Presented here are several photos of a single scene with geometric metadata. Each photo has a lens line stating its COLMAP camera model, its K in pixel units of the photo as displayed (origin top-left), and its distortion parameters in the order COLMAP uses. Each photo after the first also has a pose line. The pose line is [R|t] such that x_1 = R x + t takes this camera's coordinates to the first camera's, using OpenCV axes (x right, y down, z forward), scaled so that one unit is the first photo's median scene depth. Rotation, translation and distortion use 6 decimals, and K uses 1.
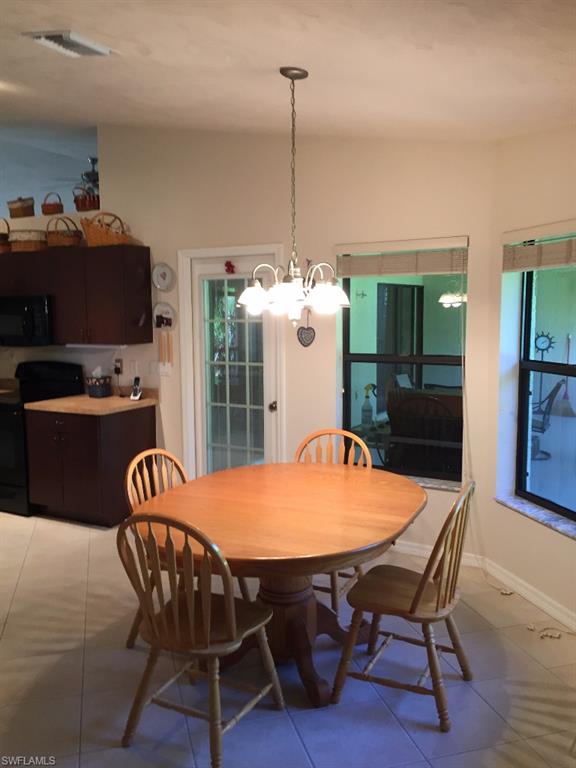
lens RADIAL K [[655.1, 0, 288.0], [0, 655.1, 384.0], [0, 0, 1]] dist [0.075561, -0.102802]
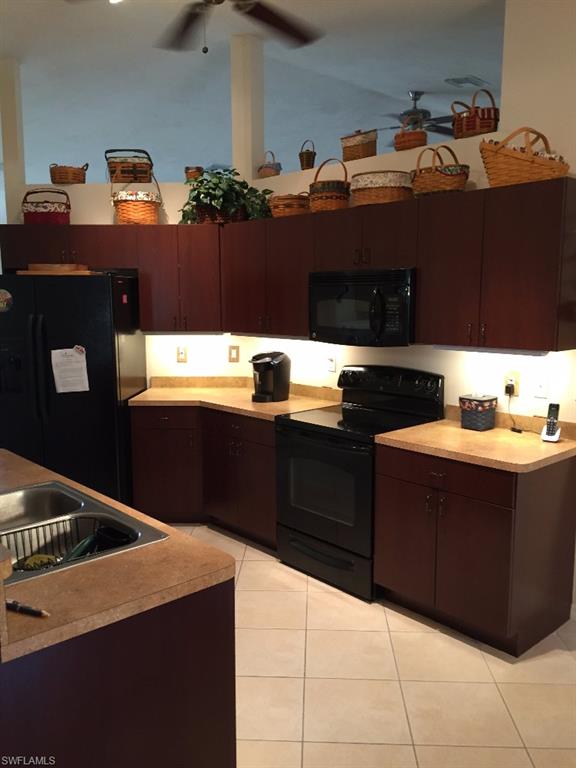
lens RADIAL K [[641.9, 0, 291.5], [0, 641.9, 394.5], [0, 0, 1]] dist [0.056367, -0.002654]
pose [[0.951842, 0.058515, -0.300952, -0.283209], [-0.046059, 0.997769, 0.048326, -0.037017], [0.303108, -0.032137, 0.952414, 0.361308]]
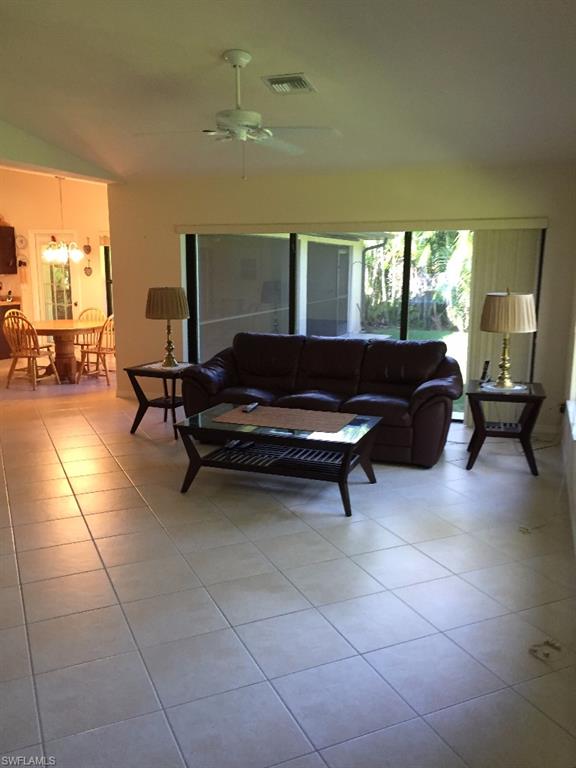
lens RADIAL K [[655.1, 0, 288.0], [0, 655.1, 384.0], [0, 0, 1]] dist [0.075561, -0.102802]
pose [[0.986906, -0.012416, 0.160818, 0.294766], [0.000847, 0.997418, 0.071805, 0.133115], [-0.161294, -0.070728, 0.984369, -1.208851]]
